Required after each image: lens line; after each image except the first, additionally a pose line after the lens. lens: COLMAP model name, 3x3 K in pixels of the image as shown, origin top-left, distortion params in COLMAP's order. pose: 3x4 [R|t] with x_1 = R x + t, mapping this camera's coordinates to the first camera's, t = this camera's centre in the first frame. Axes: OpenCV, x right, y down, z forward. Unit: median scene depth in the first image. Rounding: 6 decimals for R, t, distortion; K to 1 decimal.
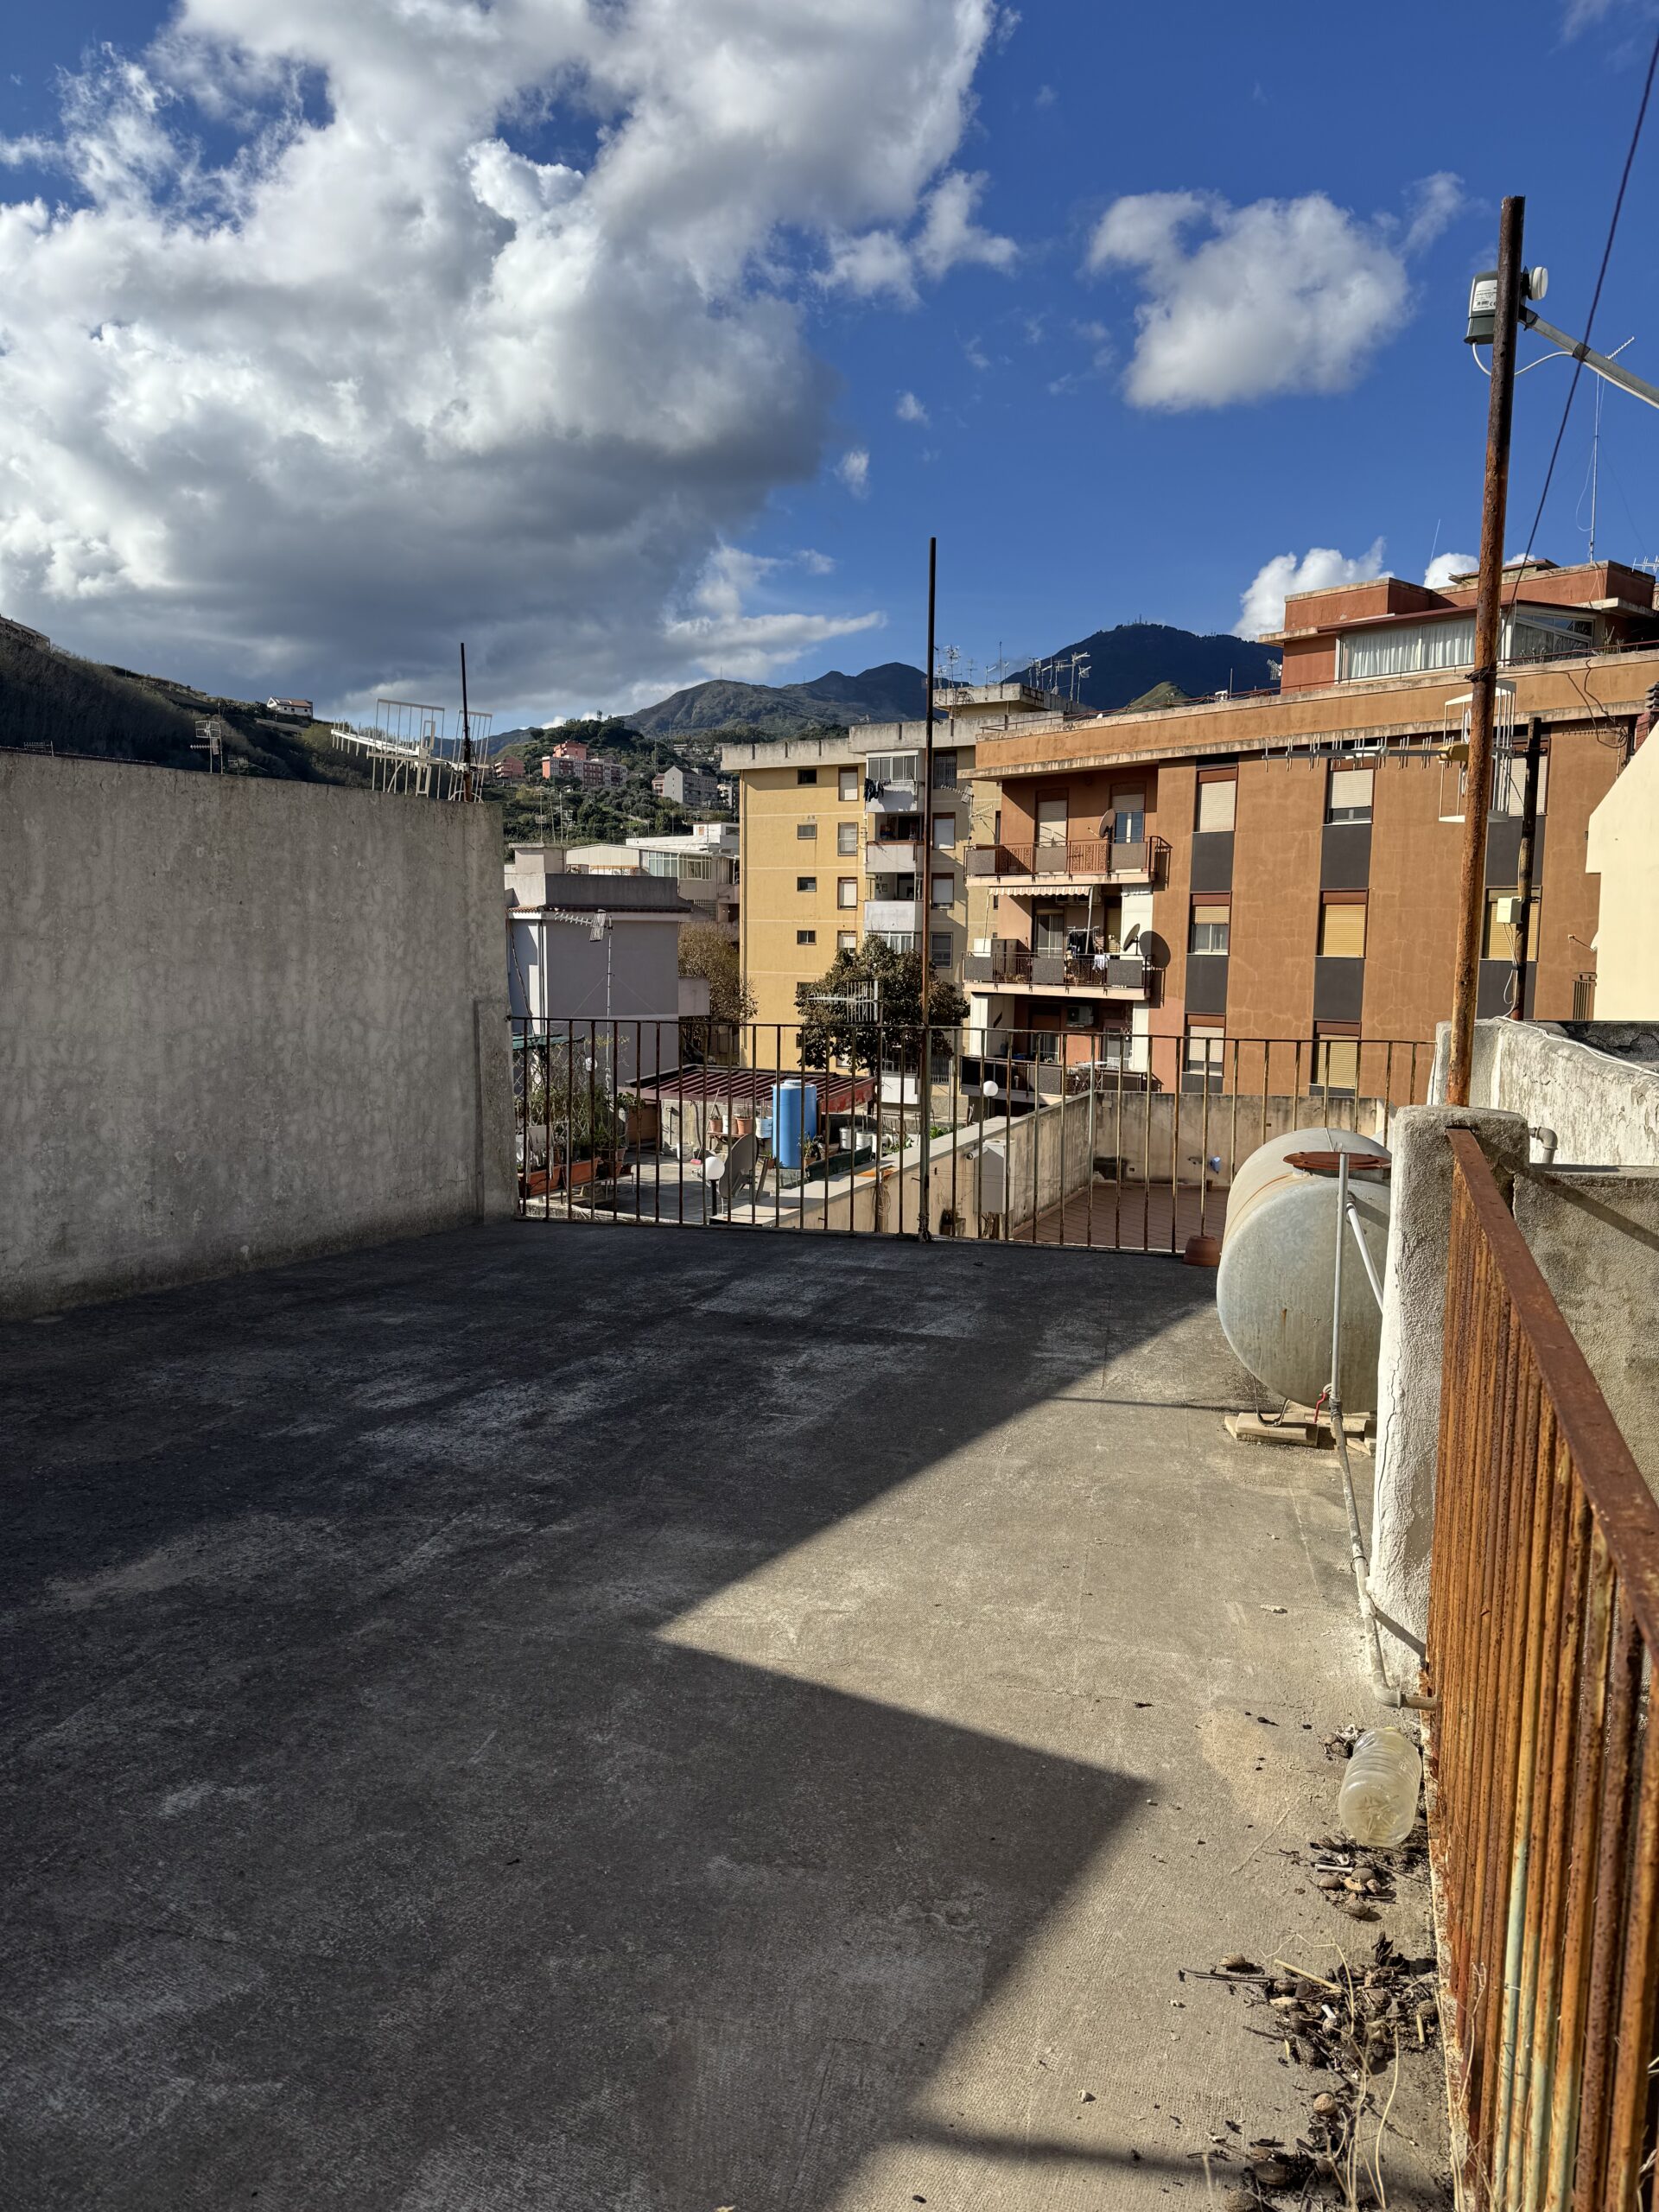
lens RADIAL K [[1527.8, 0, 829.6], [0, 1527.8, 1113.3], [0, 0, 1]] dist [0.162246, -0.298581]
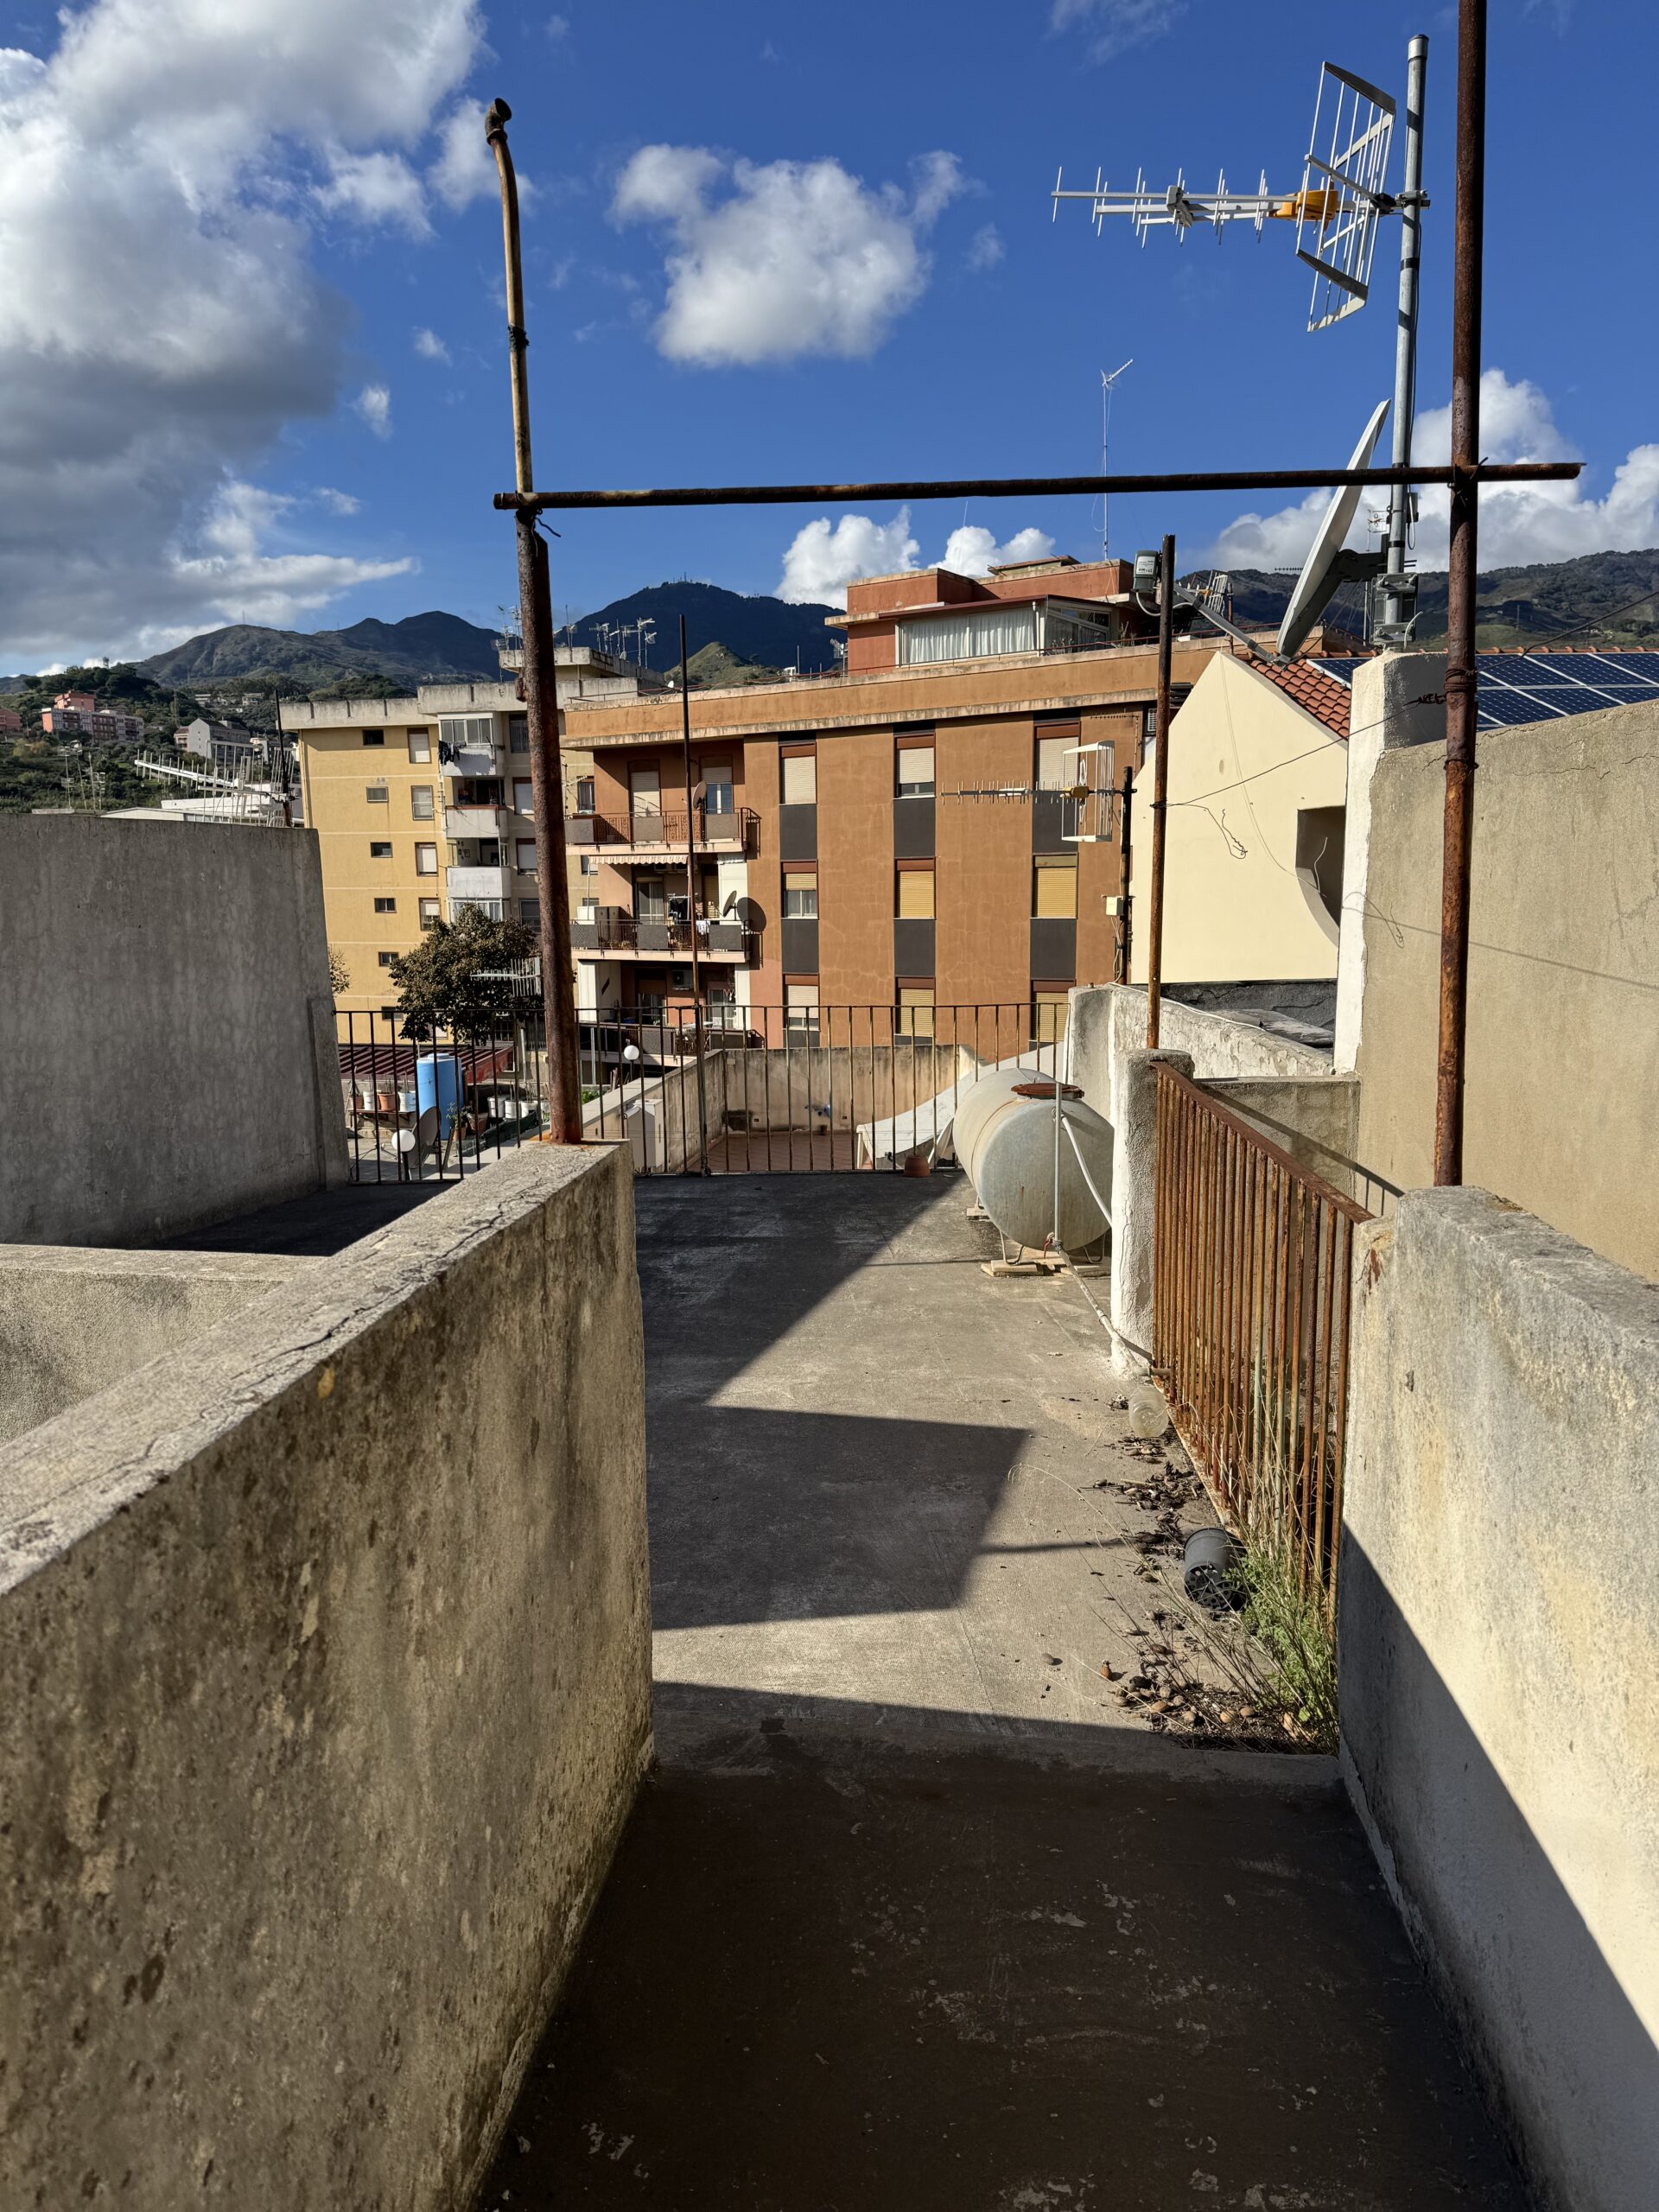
lens RADIAL K [[1520.4, 0, 833.0], [0, 1520.4, 1154.0], [0, 0, 1]] dist [0.159796, -0.292584]
pose [[0.960669, -0.069837, 0.268772, -0.033753], [0.055761, 0.996660, 0.059663, -0.000784], [-0.272041, -0.042329, 0.961354, -0.046426]]
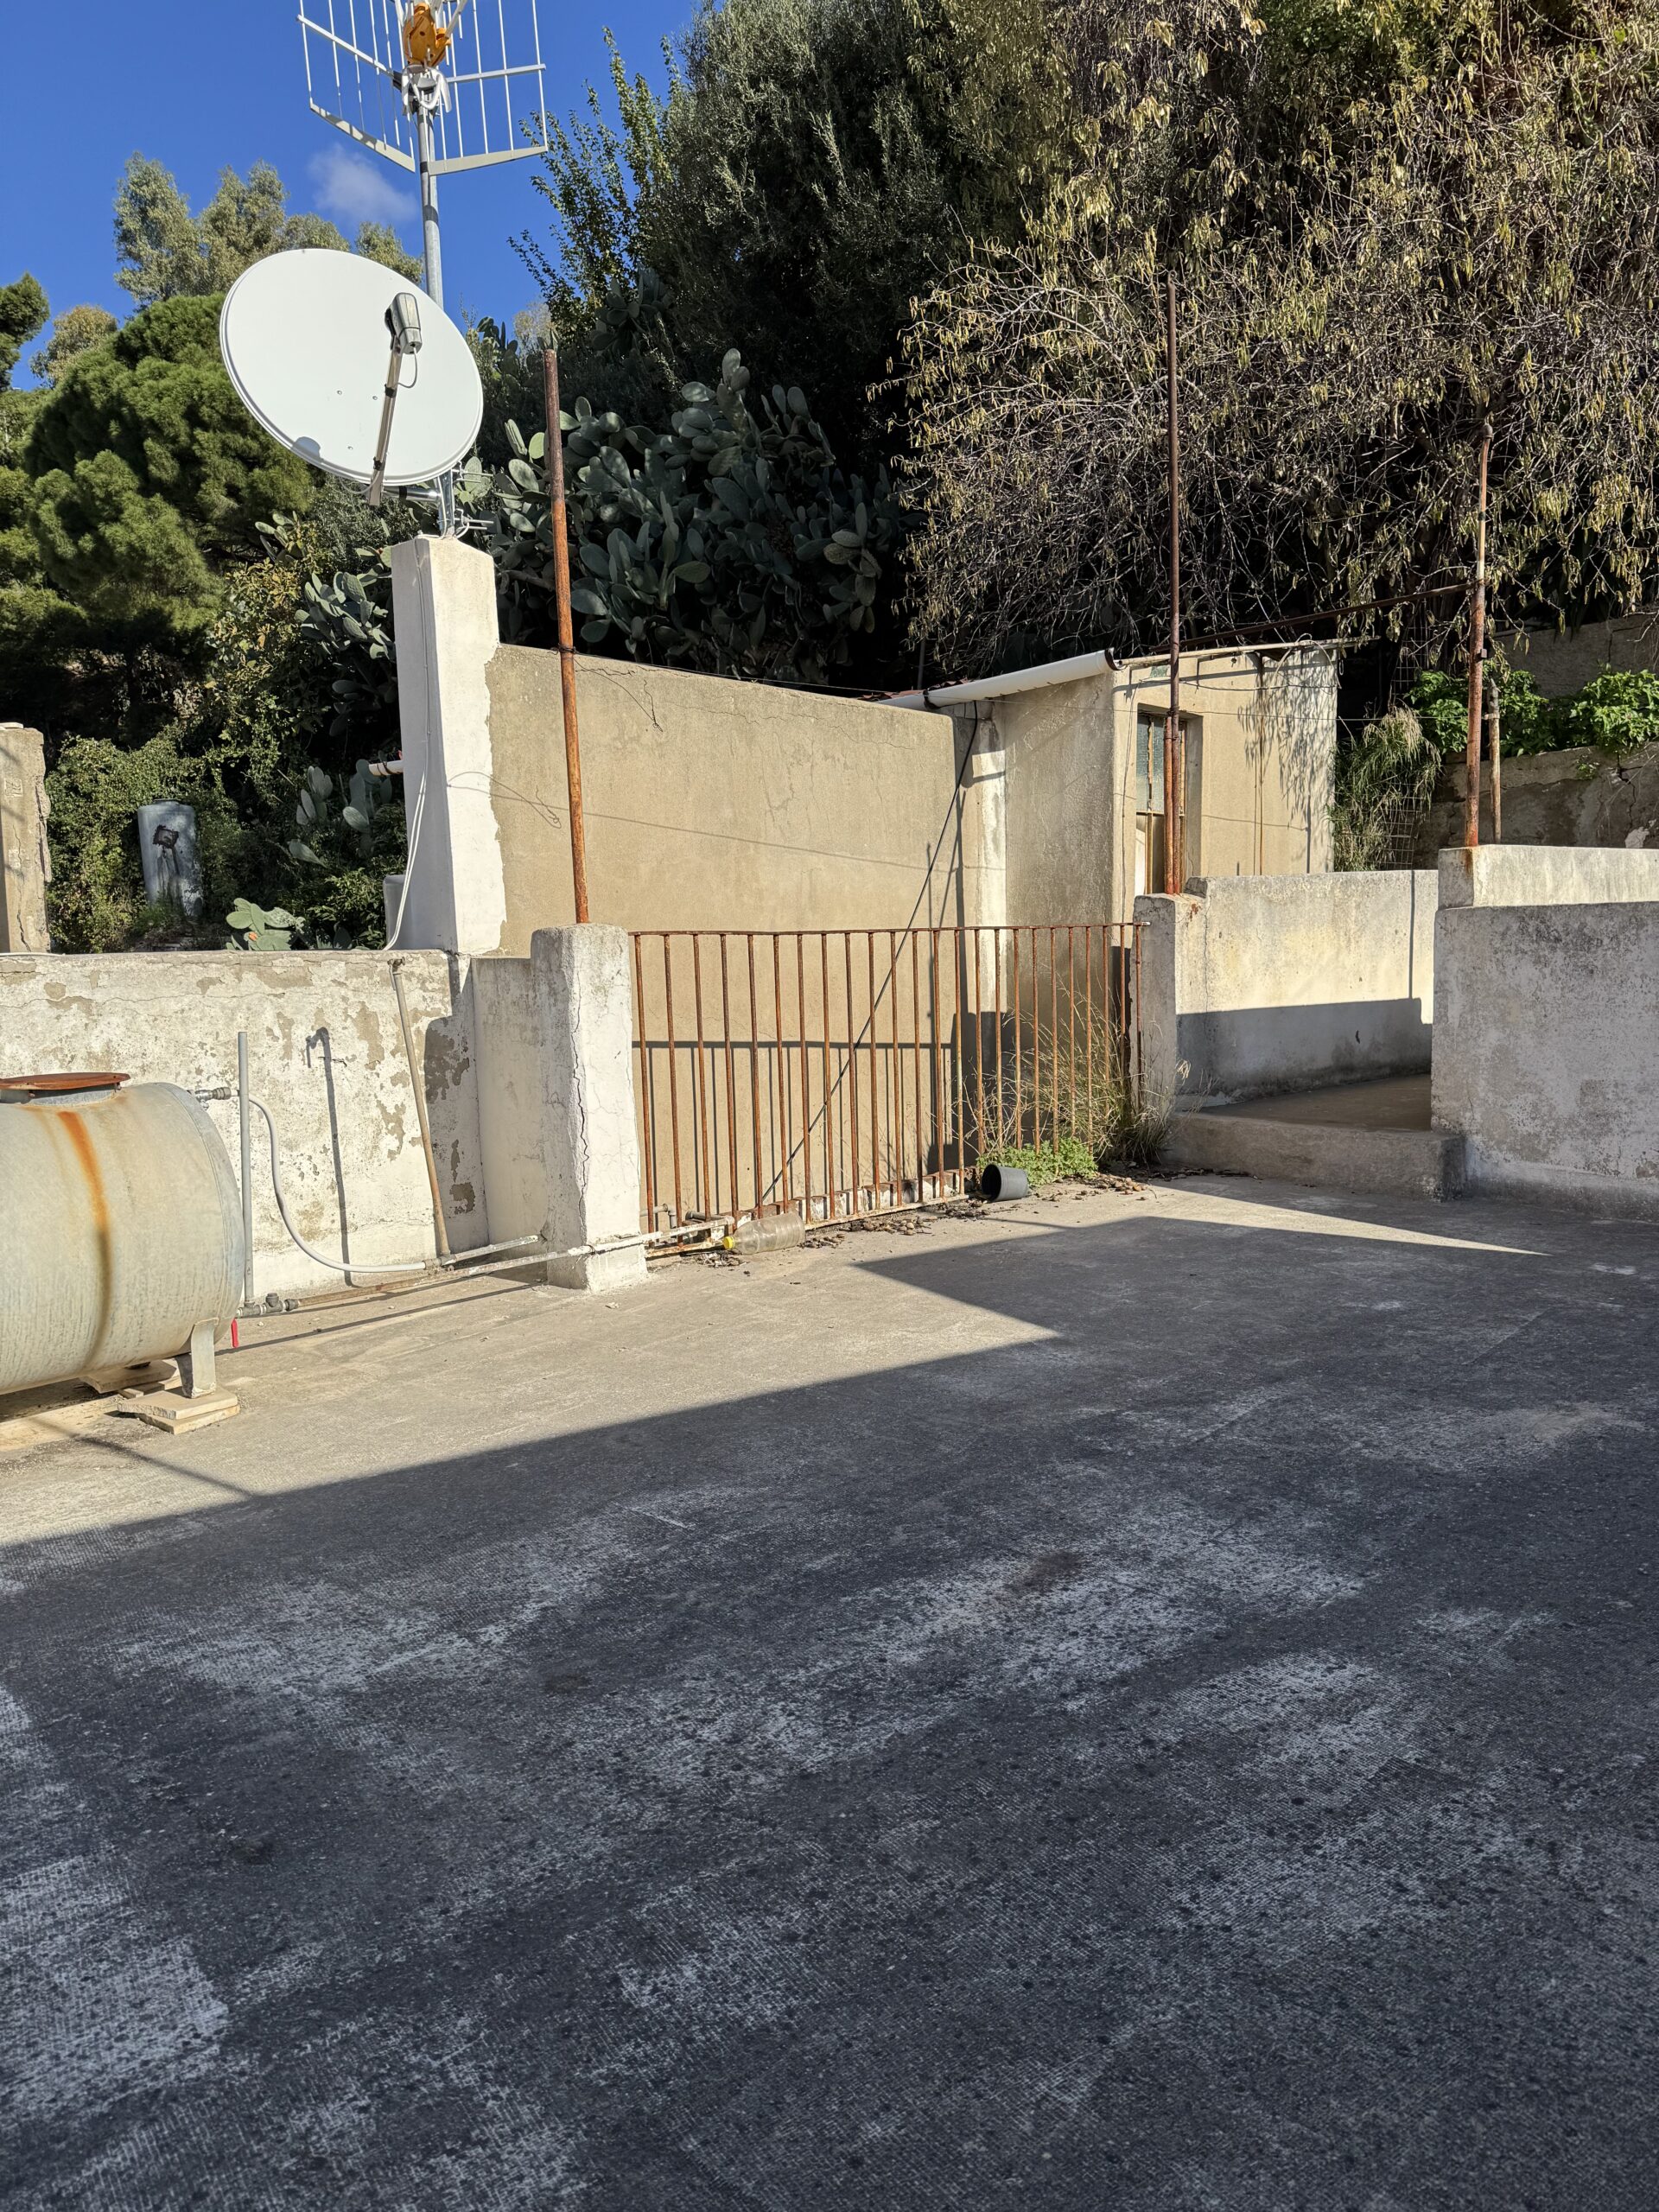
lens RADIAL K [[1527.8, 0, 829.6], [0, 1527.8, 1113.3], [0, 0, 1]] dist [0.162246, -0.298581]
pose [[-0.872898, -0.039819, 0.486276, -0.047488], [0.080526, 0.971238, 0.224080, -0.011838], [-0.481212, 0.234757, -0.844585, 0.180680]]
